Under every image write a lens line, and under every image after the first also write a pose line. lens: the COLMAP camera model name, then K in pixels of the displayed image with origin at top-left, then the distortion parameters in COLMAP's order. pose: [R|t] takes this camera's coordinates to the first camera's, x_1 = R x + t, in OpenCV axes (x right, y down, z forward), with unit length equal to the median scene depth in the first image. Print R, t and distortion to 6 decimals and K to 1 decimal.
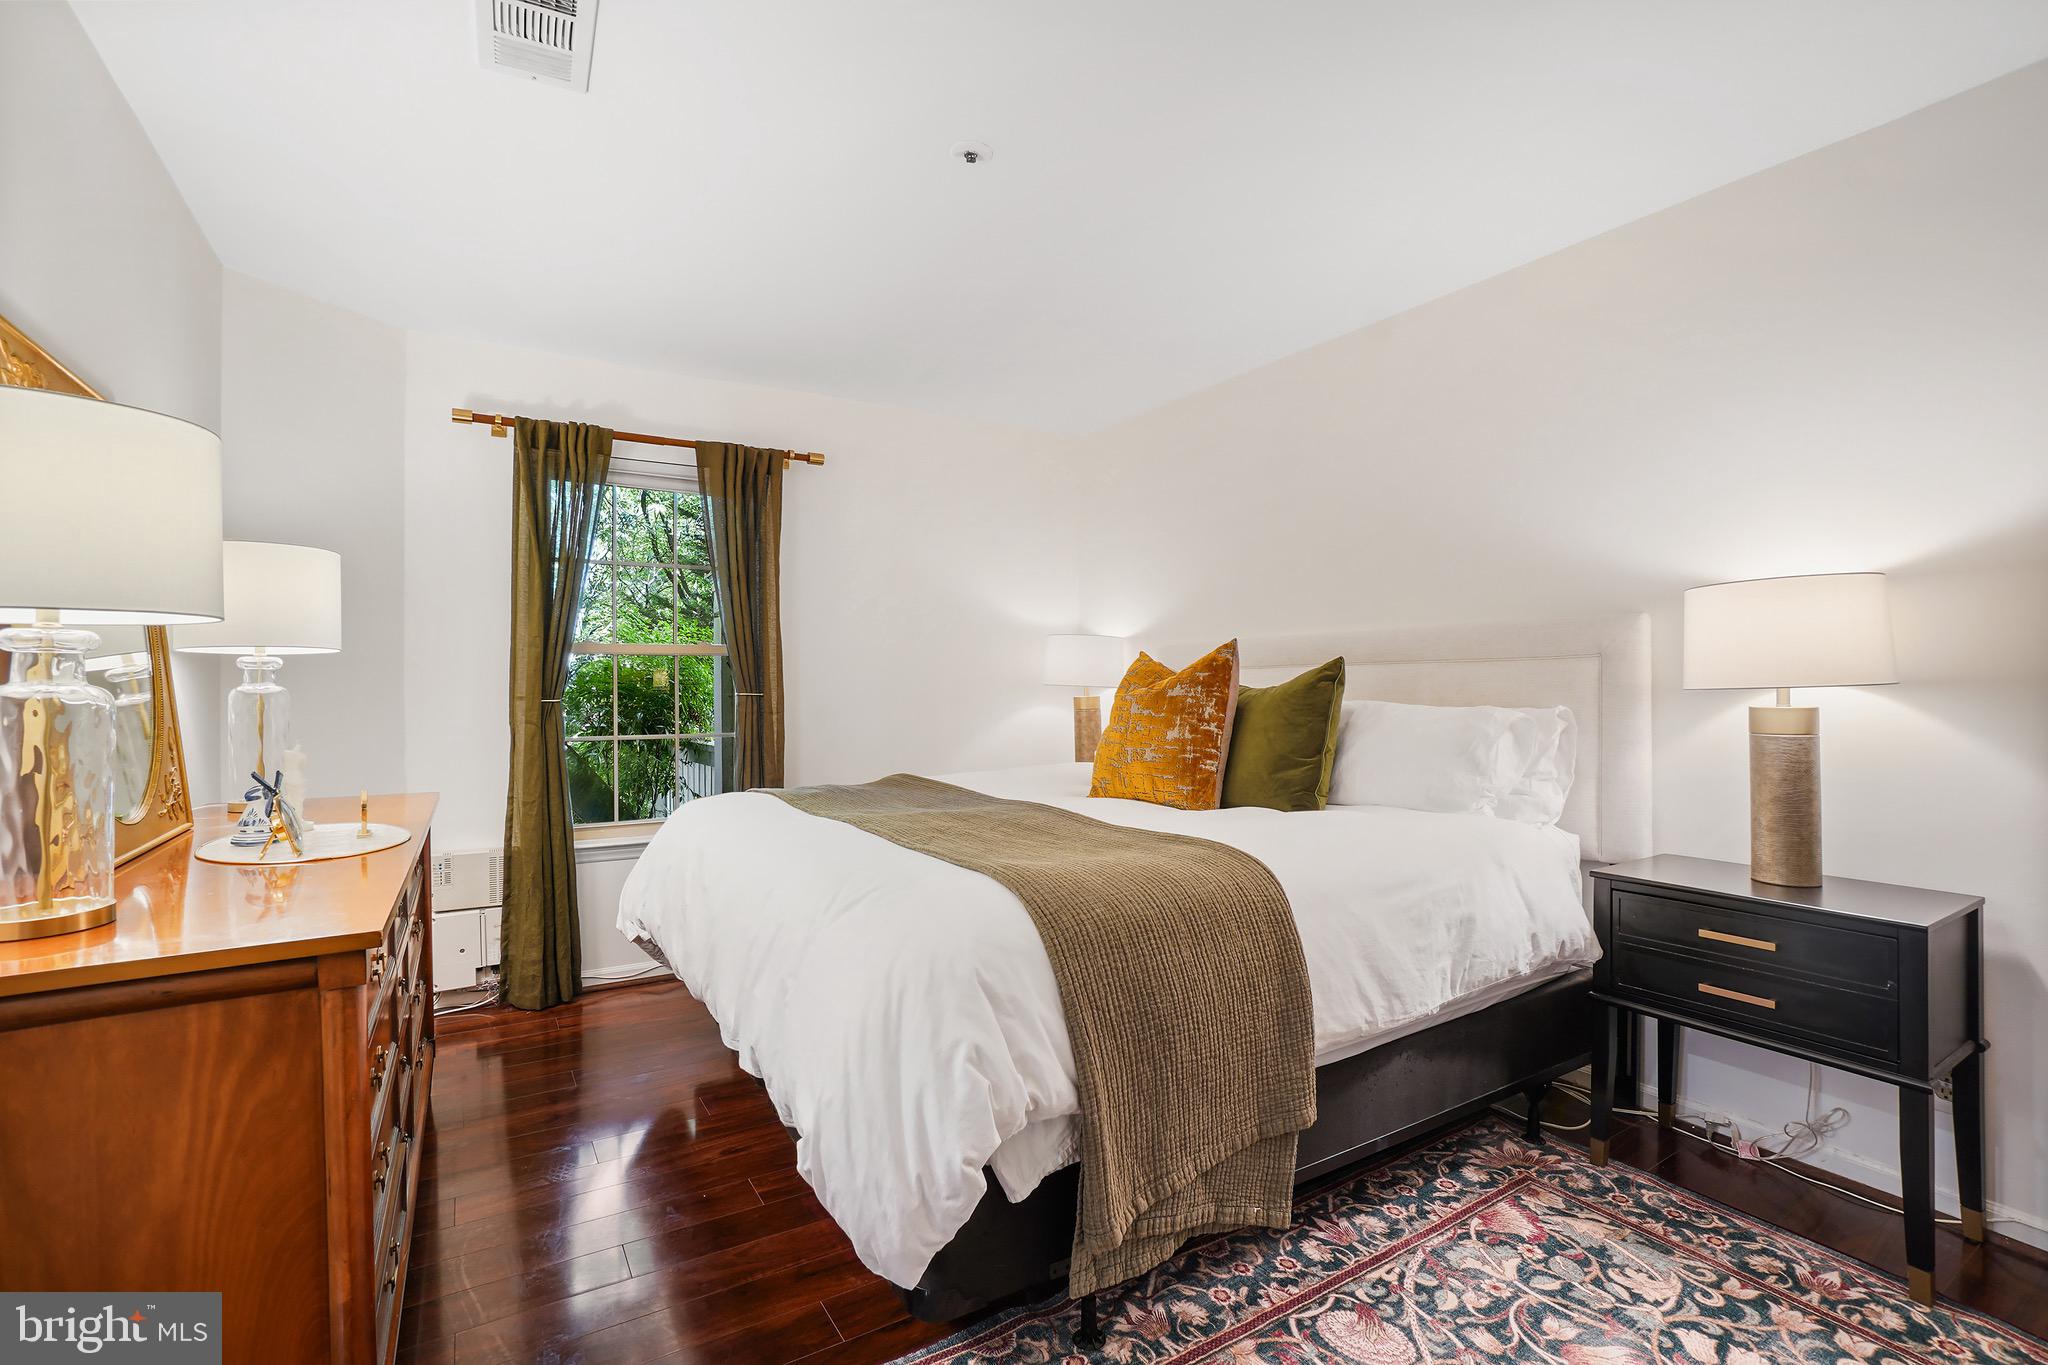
lens RADIAL K [[919.2, 0, 1019.8], [0, 919.2, 667.8], [0, 0, 1]] dist [-0.059011, 0.021074]
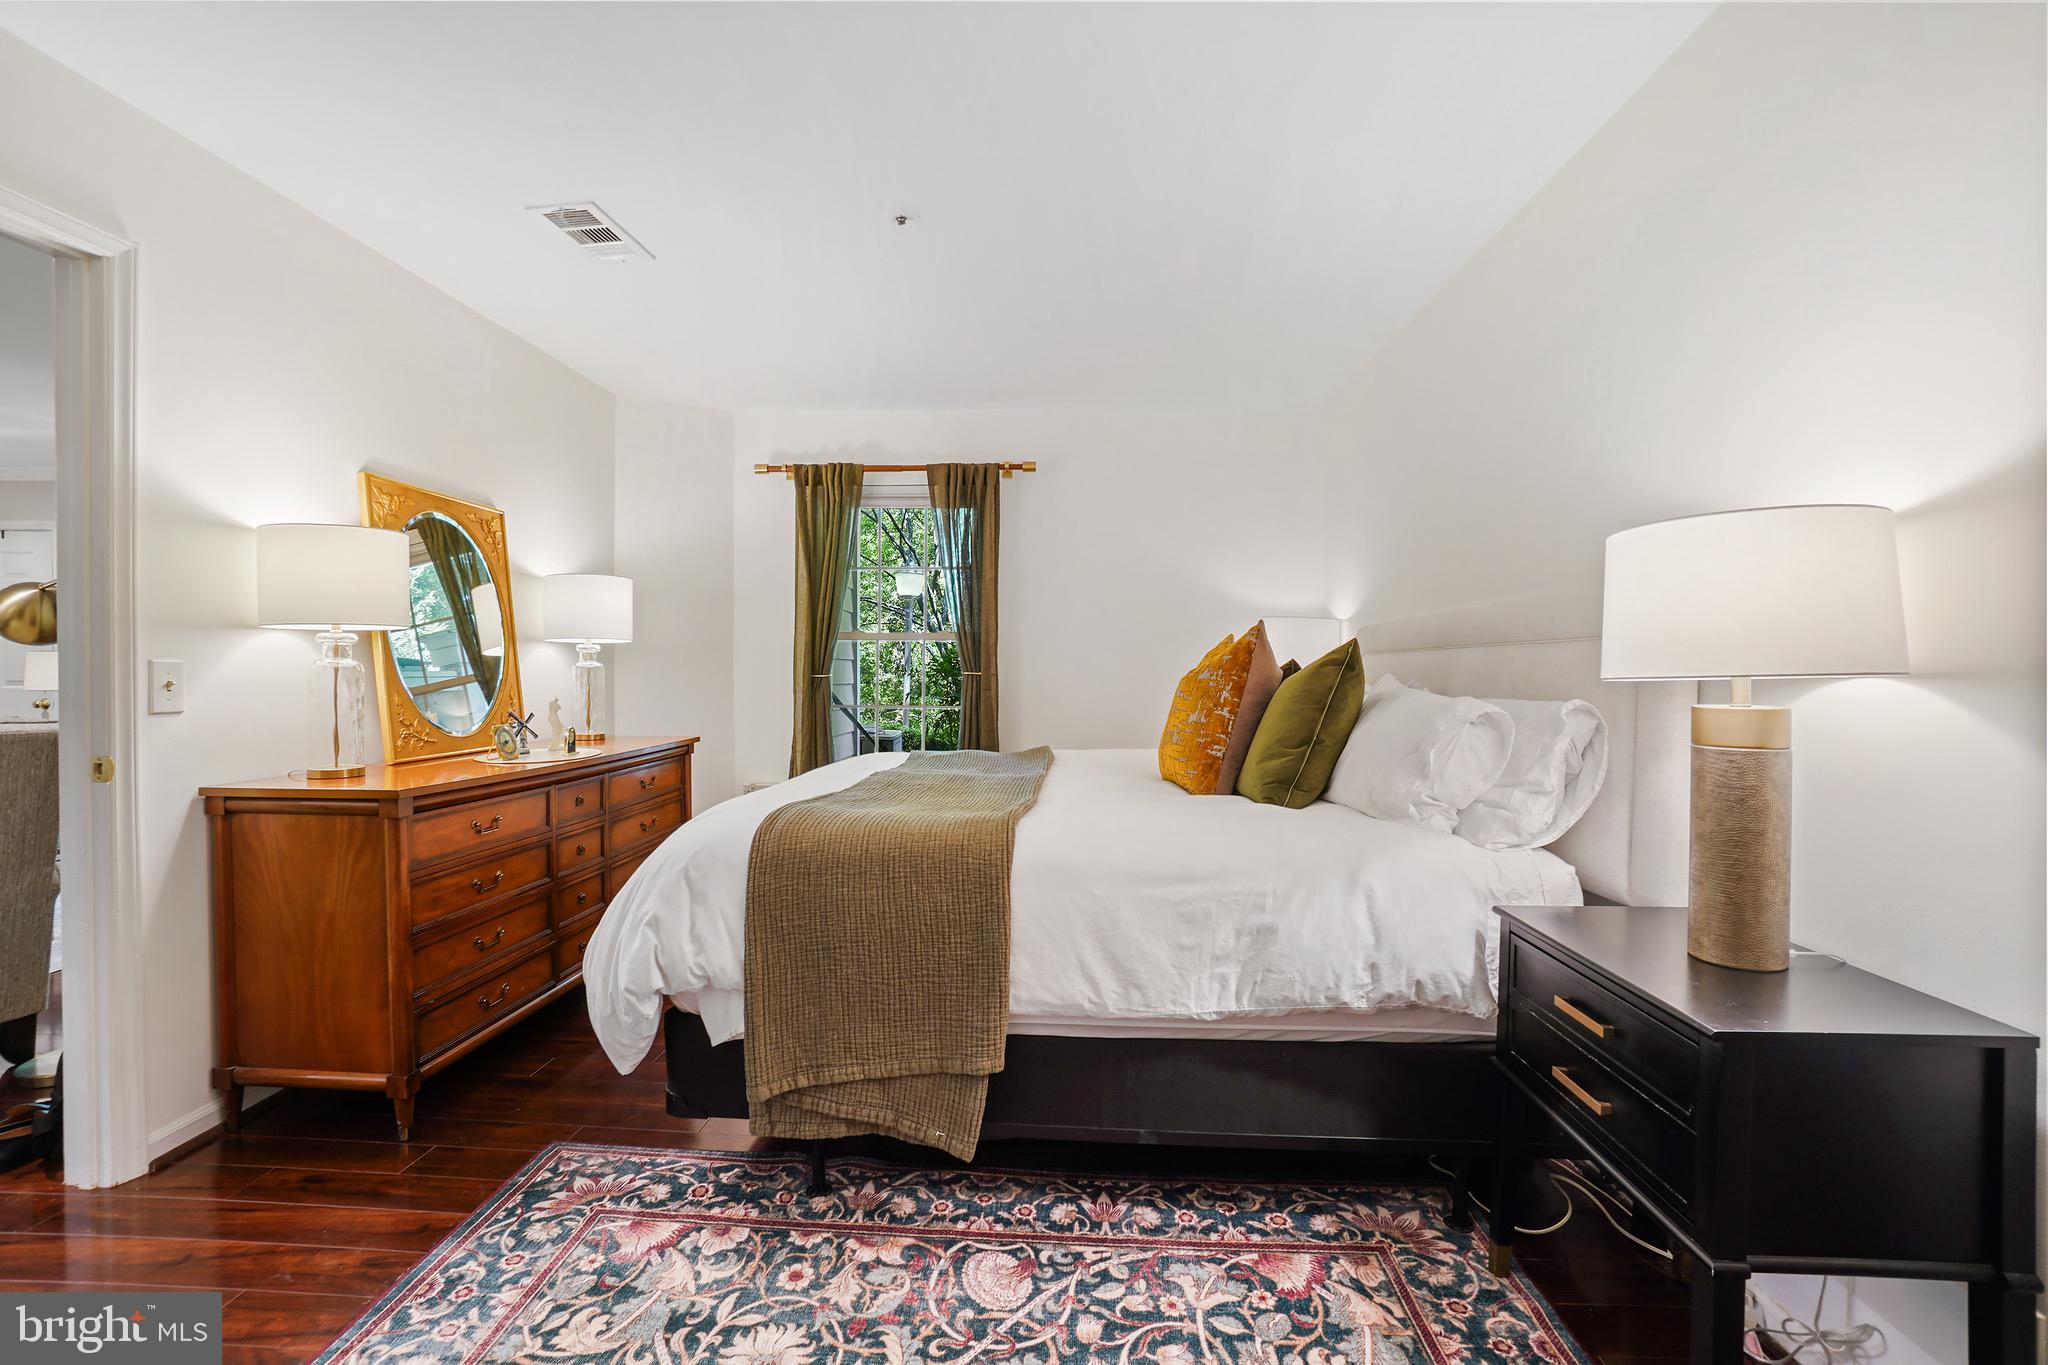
lens RADIAL K [[919.2, 0, 1019.8], [0, 919.2, 667.8], [0, 0, 1]] dist [-0.059011, 0.021074]
pose [[0.818310, 0.010097, -0.574689, 0.816710], [0.000013, 0.999845, 0.017585, 0.001584], [0.574777, -0.014398, 0.818183, 0.117425]]
